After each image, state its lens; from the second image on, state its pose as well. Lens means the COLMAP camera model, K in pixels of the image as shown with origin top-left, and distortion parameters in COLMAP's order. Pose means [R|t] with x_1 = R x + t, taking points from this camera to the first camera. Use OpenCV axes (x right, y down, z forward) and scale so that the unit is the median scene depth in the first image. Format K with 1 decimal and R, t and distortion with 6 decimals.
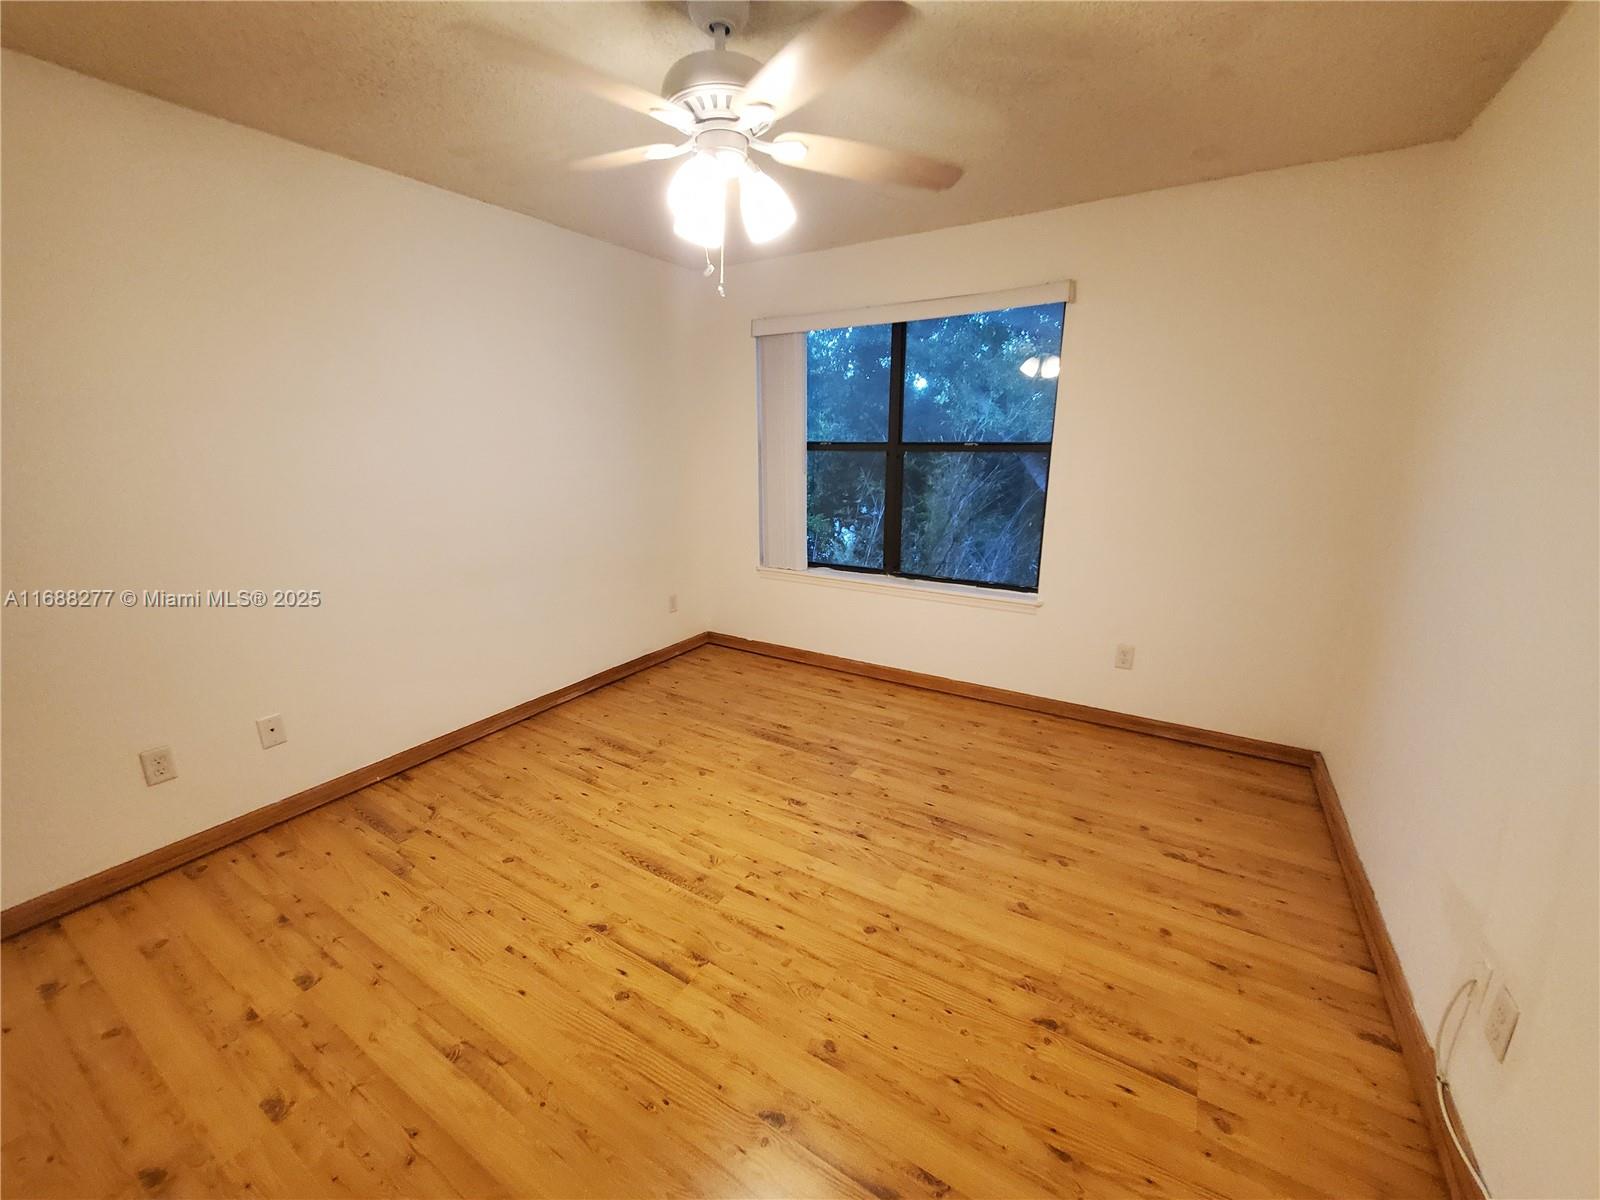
lens RADIAL K [[629.6, 0, 800.0], [0, 629.6, 600.0], [0, 0, 1]] dist [0.000613, -0.012710]
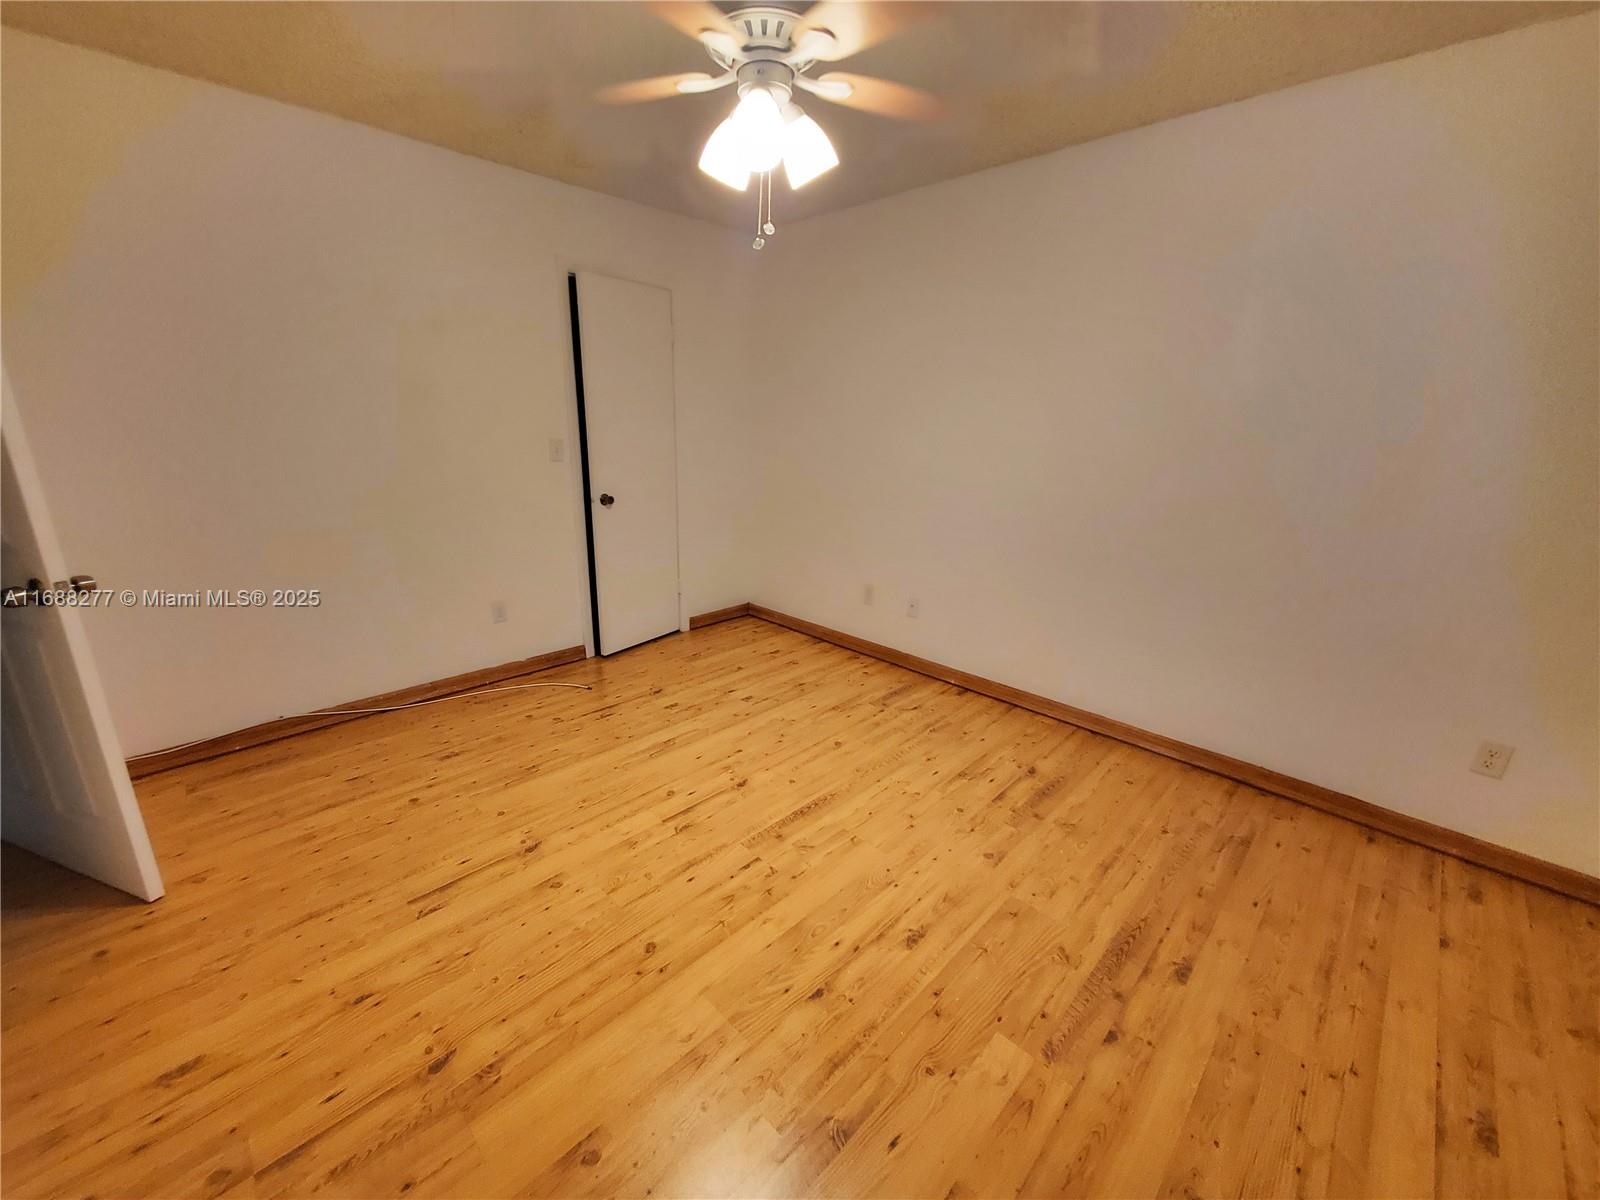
lens RADIAL K [[625.4, 0, 800.0], [0, 625.4, 600.0], [0, 0, 1]] dist [-0.002040, 0.000003]
pose [[-0.227661, 0.277800, -0.933273, 0.715504], [-0.255443, 0.907836, 0.332541, -0.278536], [0.939638, 0.314105, -0.135717, 1.075633]]
